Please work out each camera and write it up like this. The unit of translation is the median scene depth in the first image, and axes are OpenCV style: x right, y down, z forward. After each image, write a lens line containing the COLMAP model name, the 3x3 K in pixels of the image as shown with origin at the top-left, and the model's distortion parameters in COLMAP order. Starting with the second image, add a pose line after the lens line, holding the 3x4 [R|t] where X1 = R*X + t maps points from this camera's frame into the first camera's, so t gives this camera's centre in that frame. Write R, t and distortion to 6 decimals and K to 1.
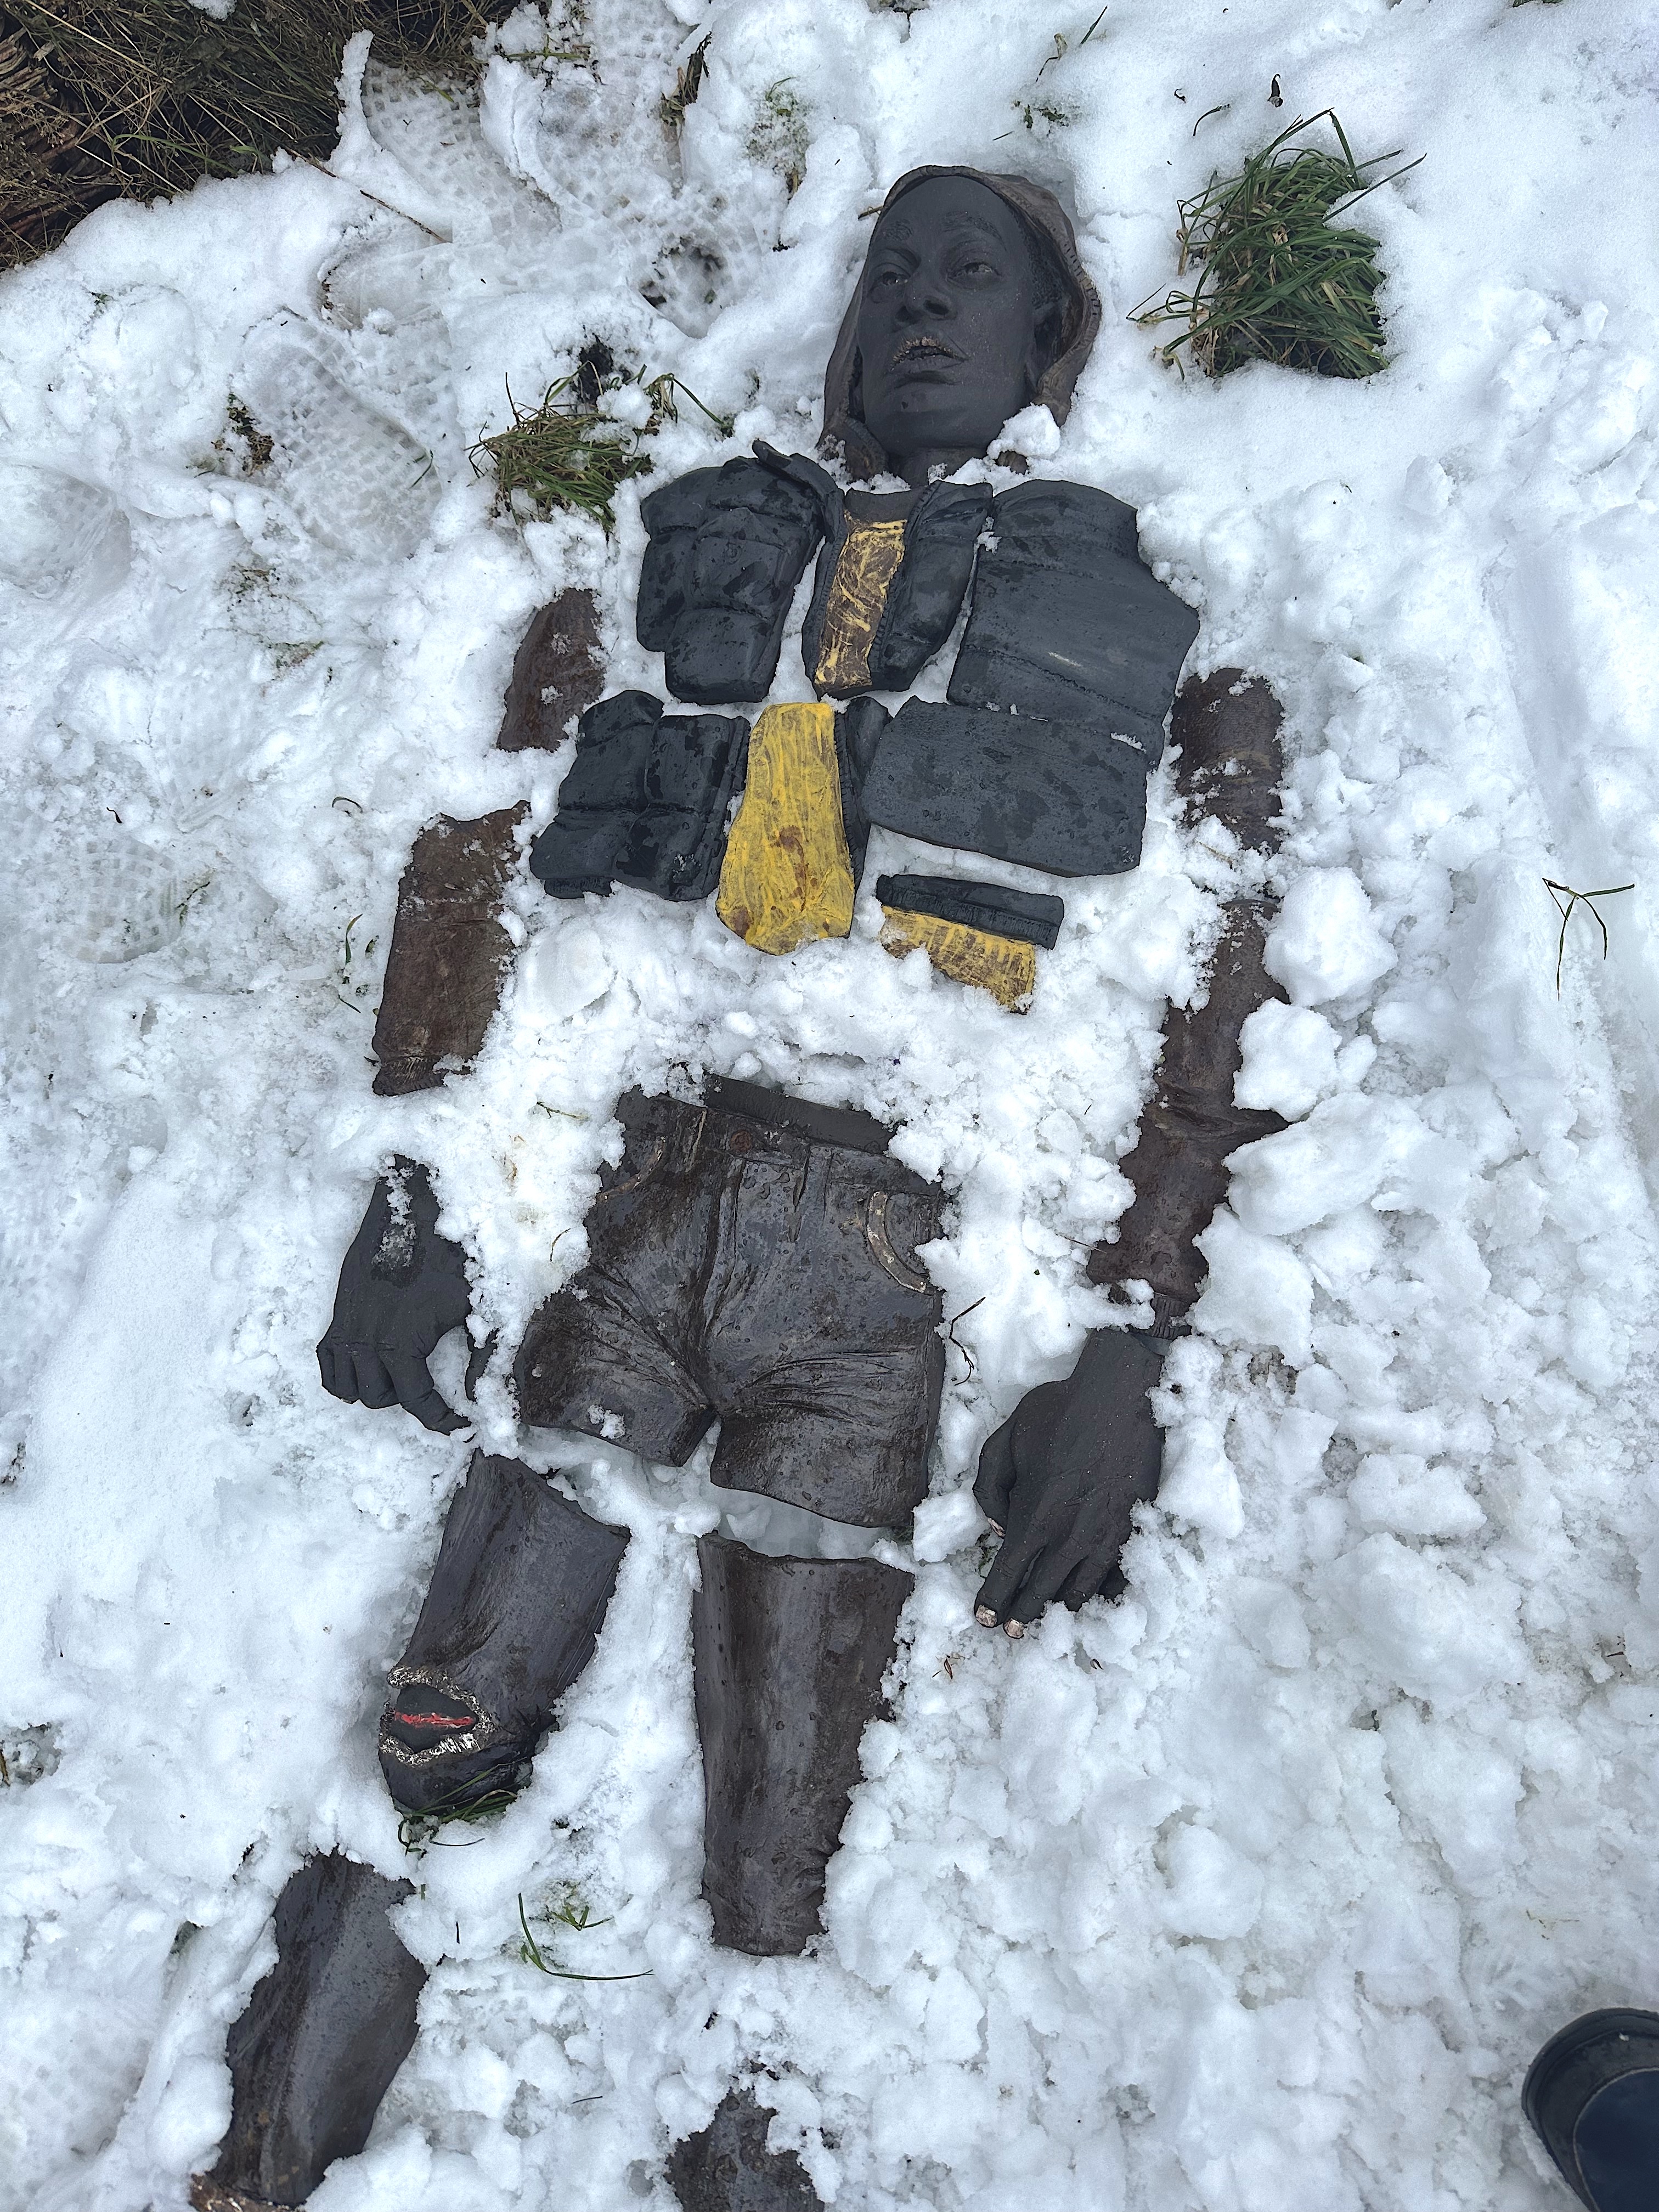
lens RADIAL K [[1618.8, 0, 829.5], [0, 1618.8, 1106.0], [0, 0, 1]] dist [0.069350, -0.003301]
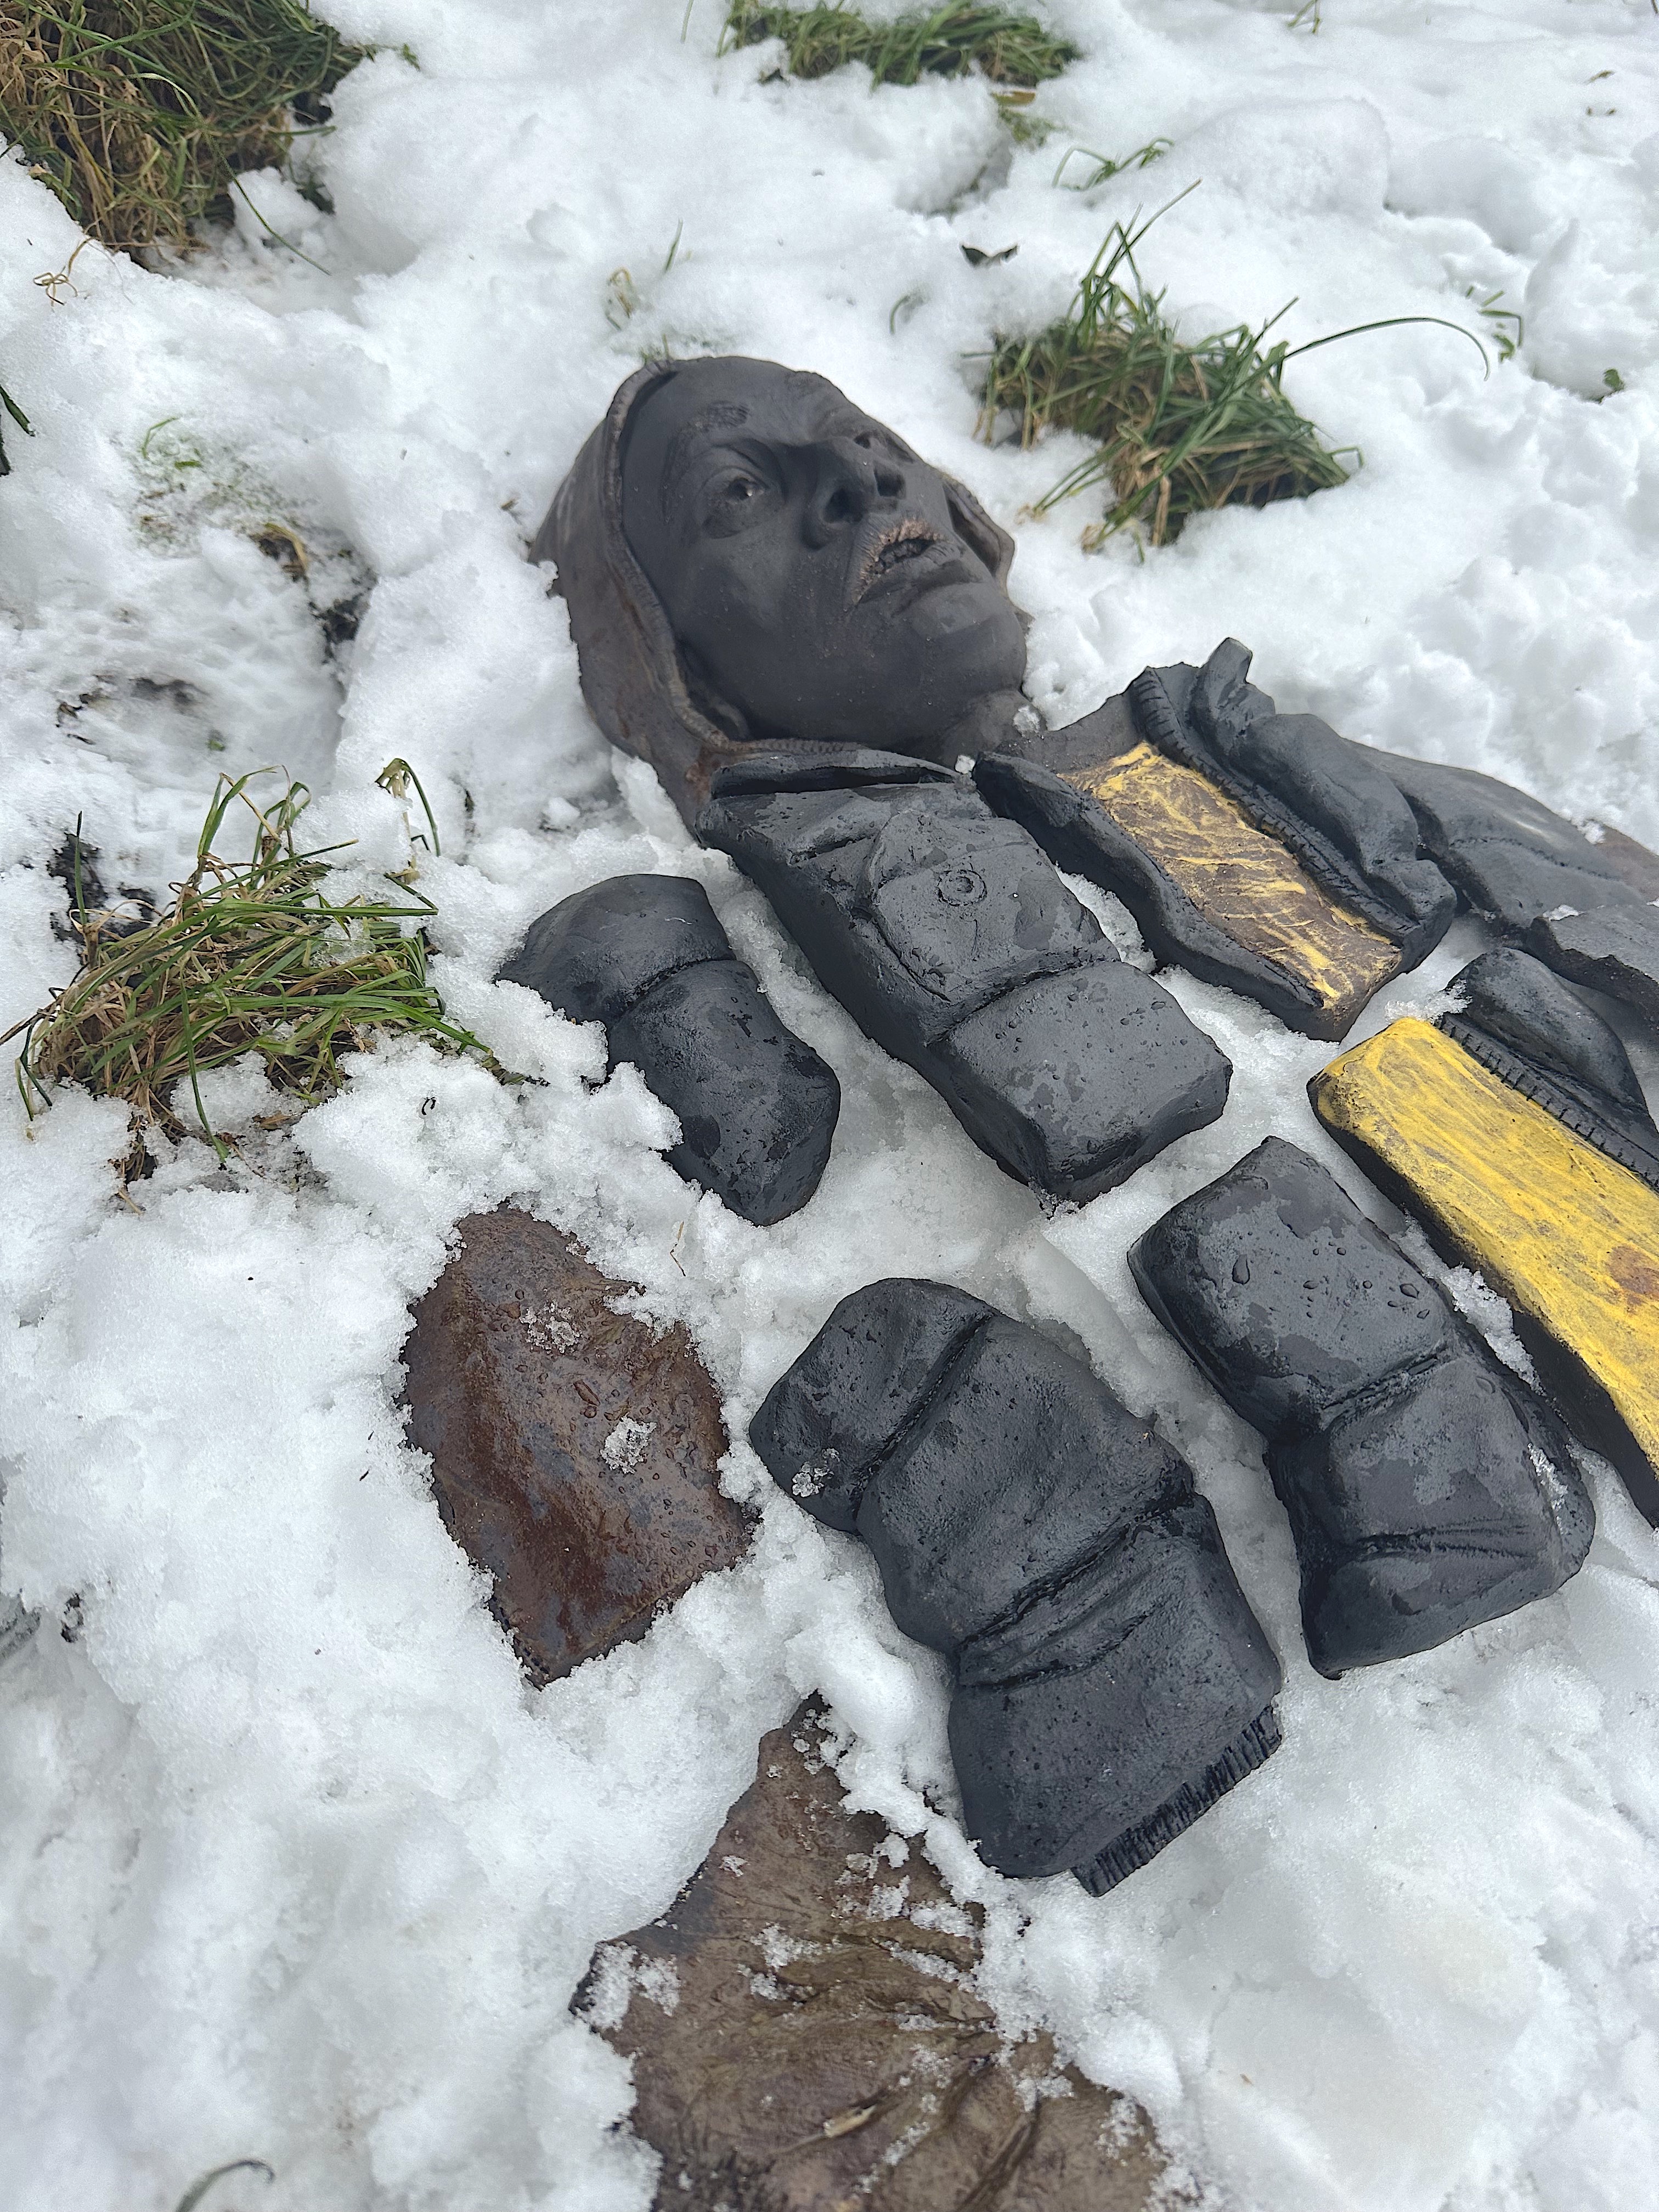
lens RADIAL K [[1618.8, 0, 829.5], [0, 1618.8, 1106.0], [0, 0, 1]] dist [0.069350, -0.003301]
pose [[0.630833, -0.325960, 0.704130, -0.371029], [0.618981, 0.758622, -0.203362, -0.207573], [-0.467880, 0.564130, 0.680327, 0.689484]]
